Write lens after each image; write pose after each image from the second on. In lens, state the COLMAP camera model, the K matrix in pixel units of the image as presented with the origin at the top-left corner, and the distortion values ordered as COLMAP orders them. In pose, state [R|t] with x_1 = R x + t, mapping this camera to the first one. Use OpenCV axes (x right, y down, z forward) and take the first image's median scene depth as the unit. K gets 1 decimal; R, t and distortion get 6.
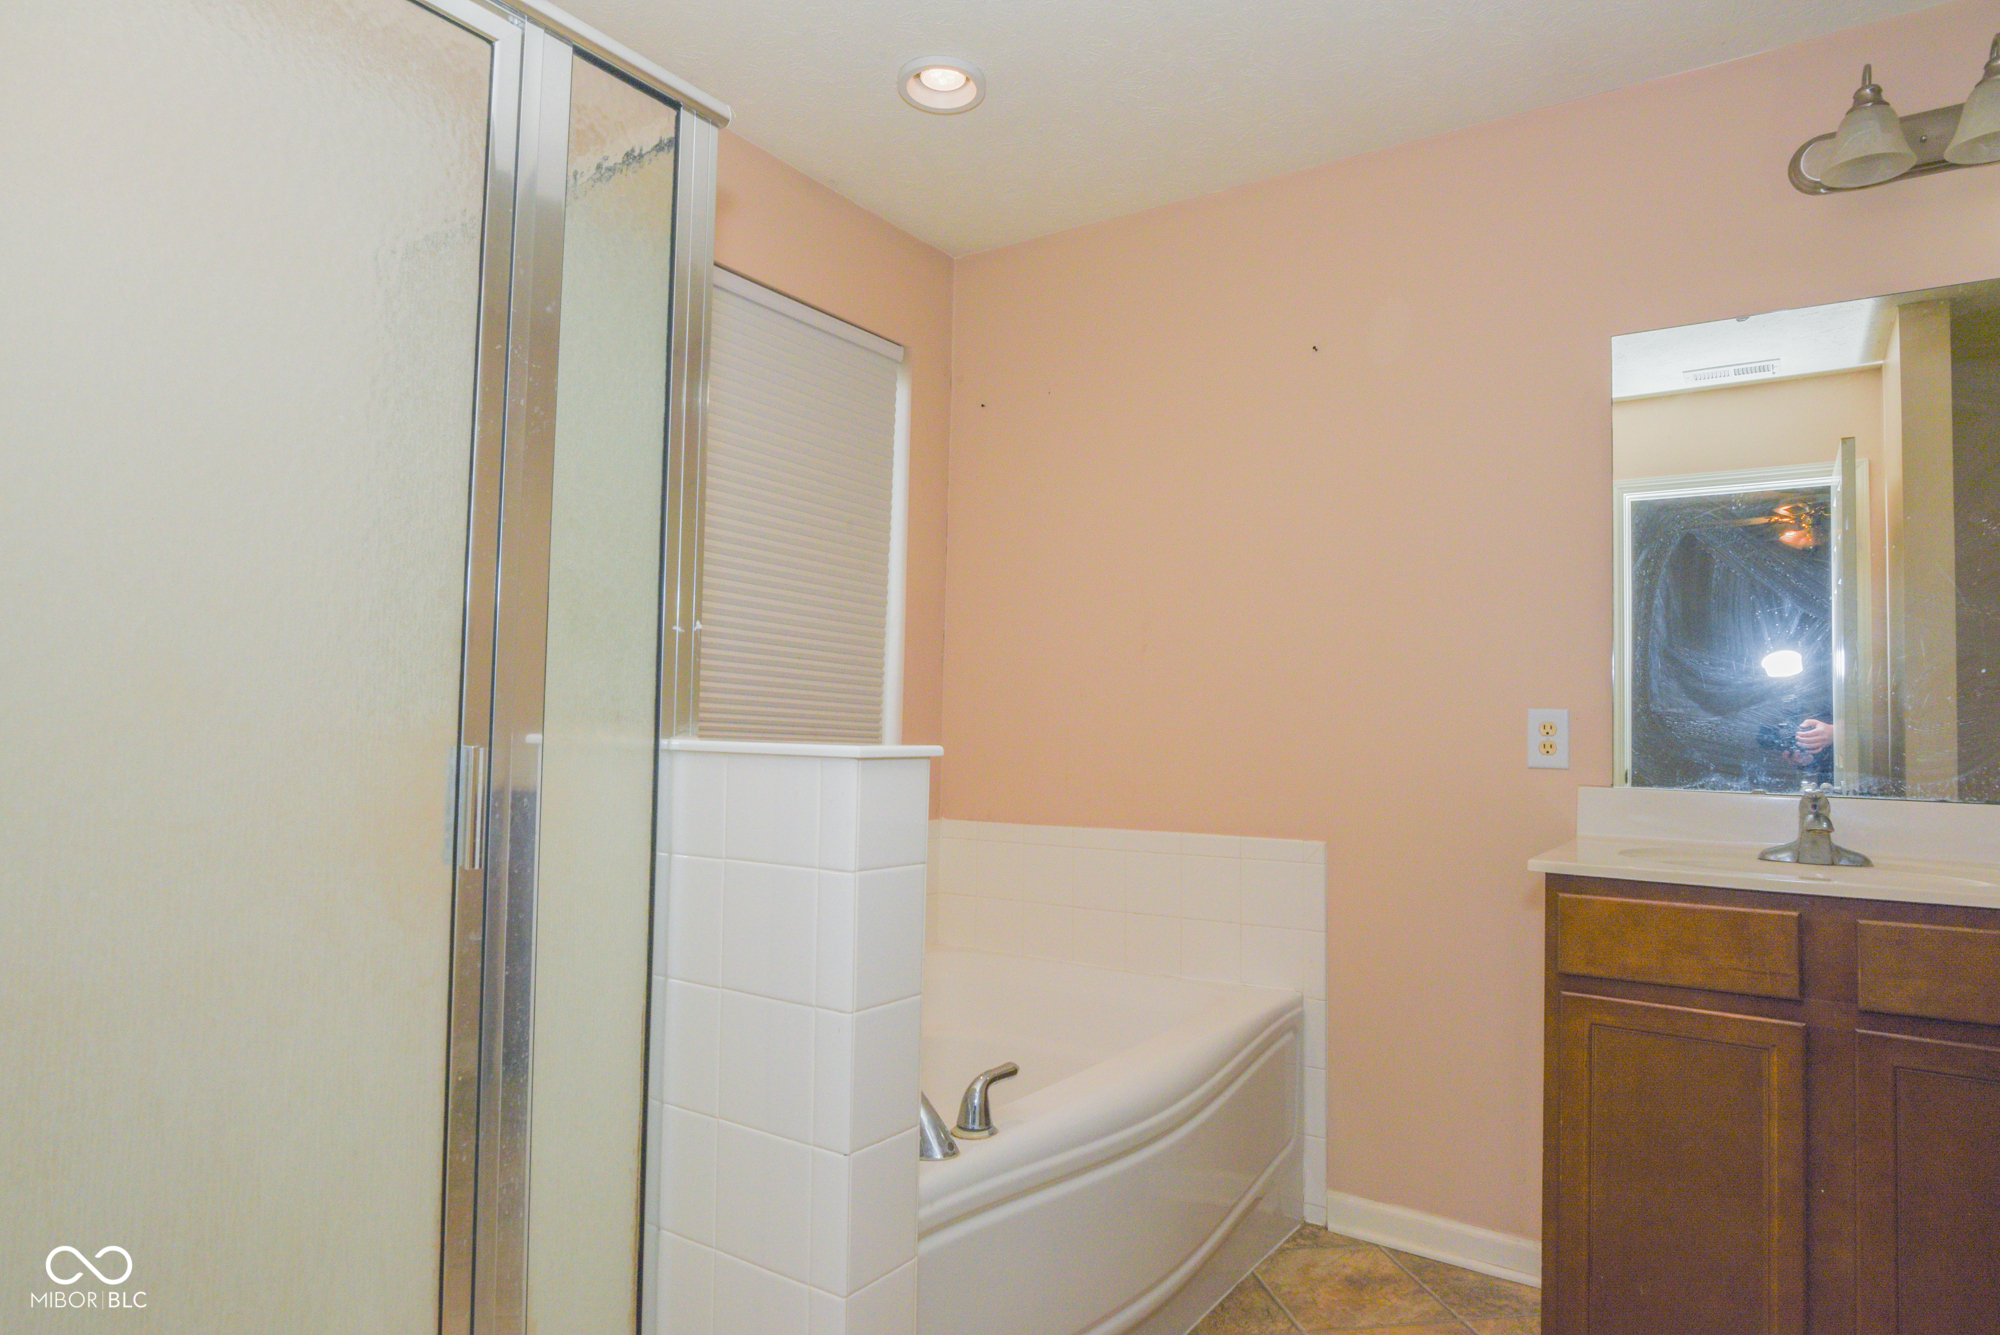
lens RADIAL K [[1127.6, 0, 1000.0], [0, 1127.6, 667.5], [0, 0, 1]] dist [-0.044277, 0.000587]
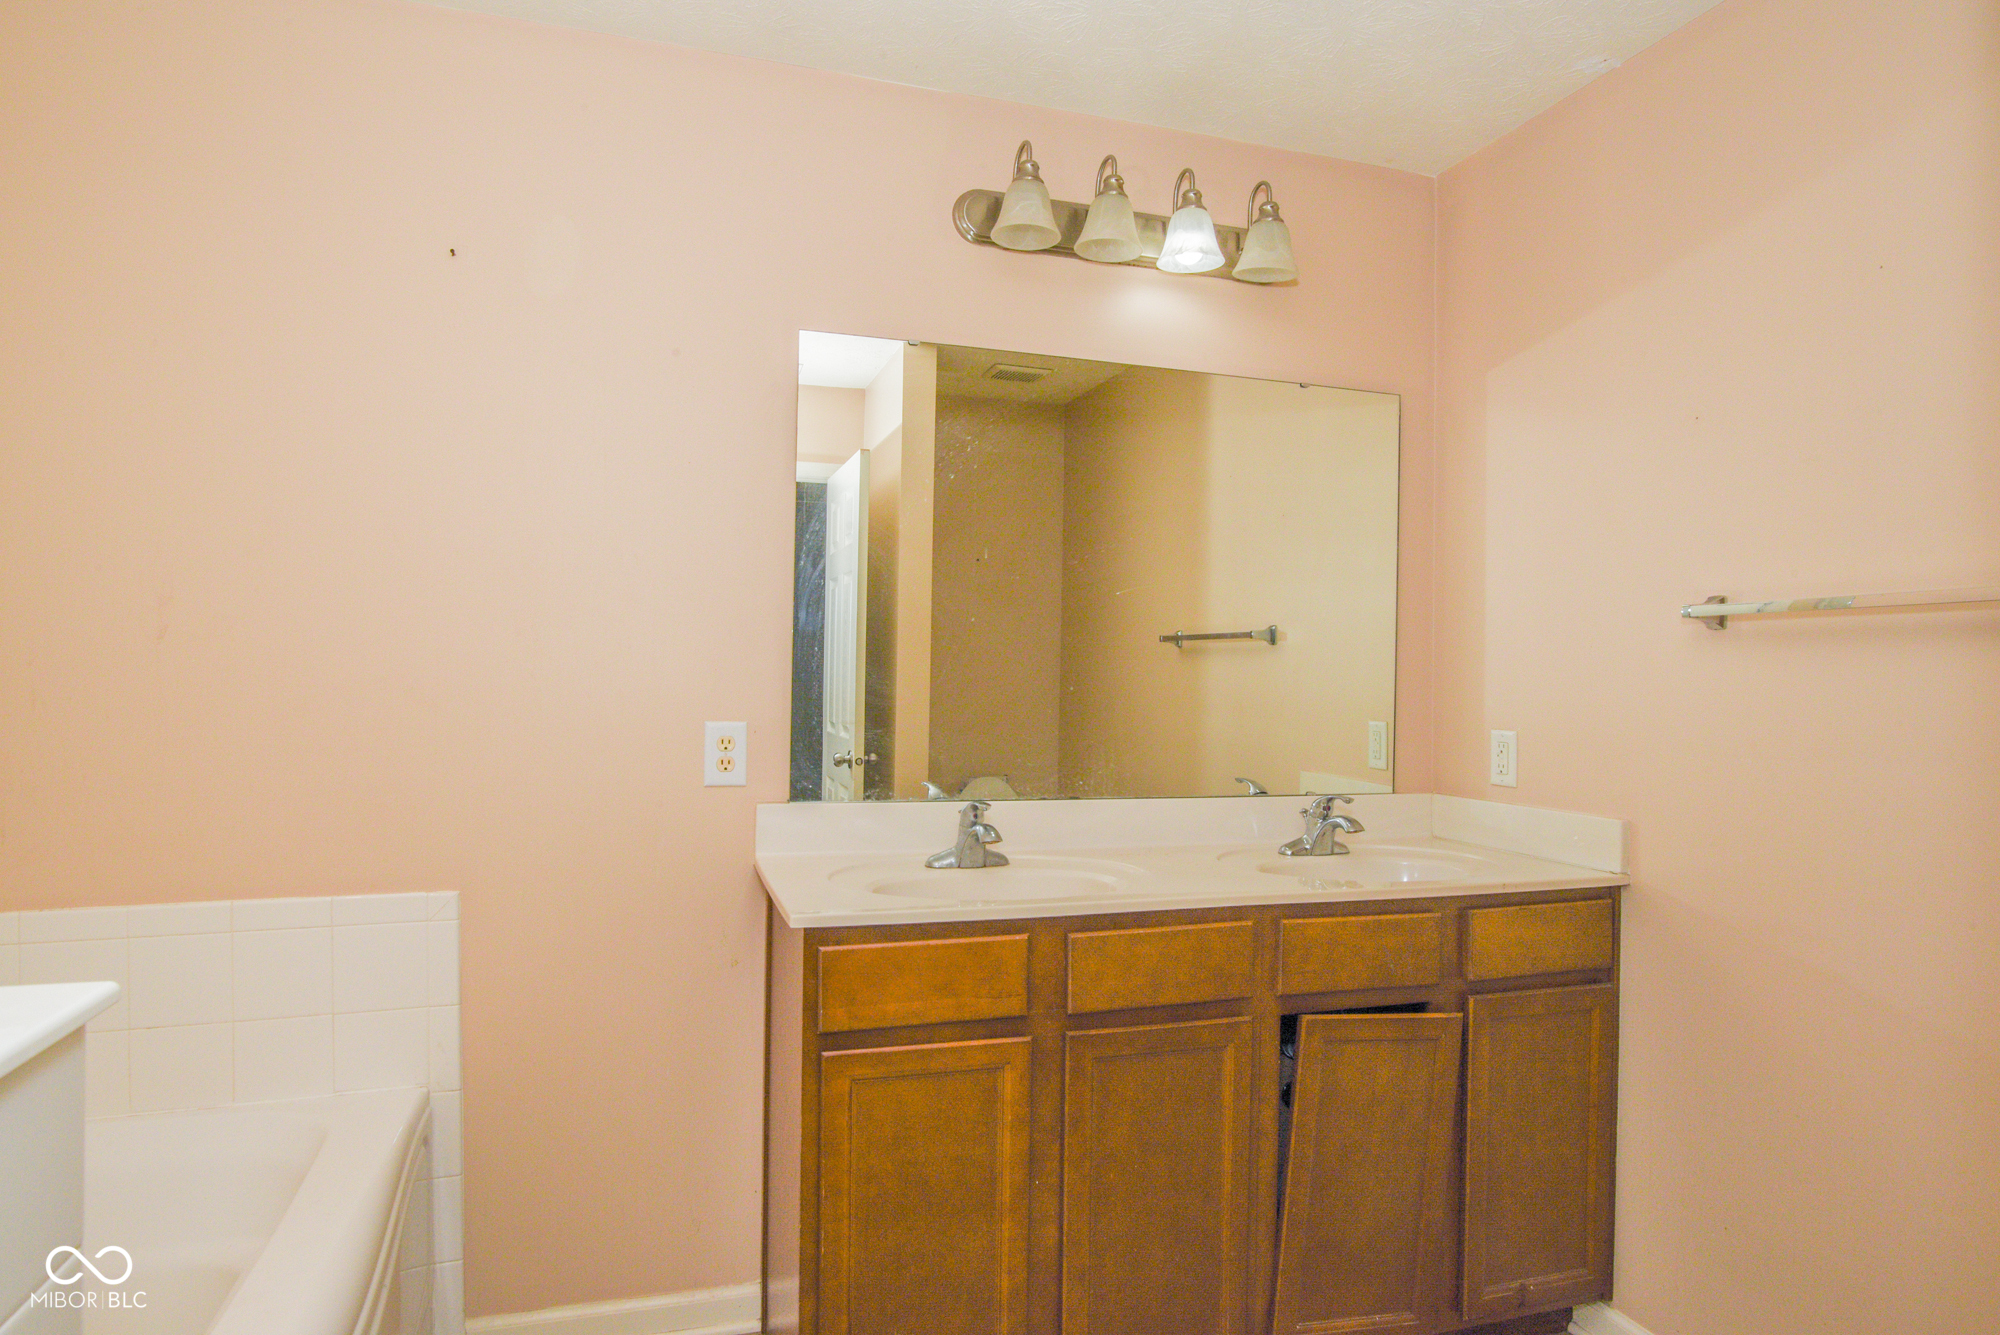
lens RADIAL K [[1127.6, 0, 1000.0], [0, 1127.6, 667.5], [0, 0, 1]] dist [-0.044277, 0.000587]
pose [[0.600381, -0.003576, 0.799706, -0.147287], [-0.049651, 0.997894, 0.041737, -0.073257], [-0.798171, -0.064764, 0.598939, 0.339735]]
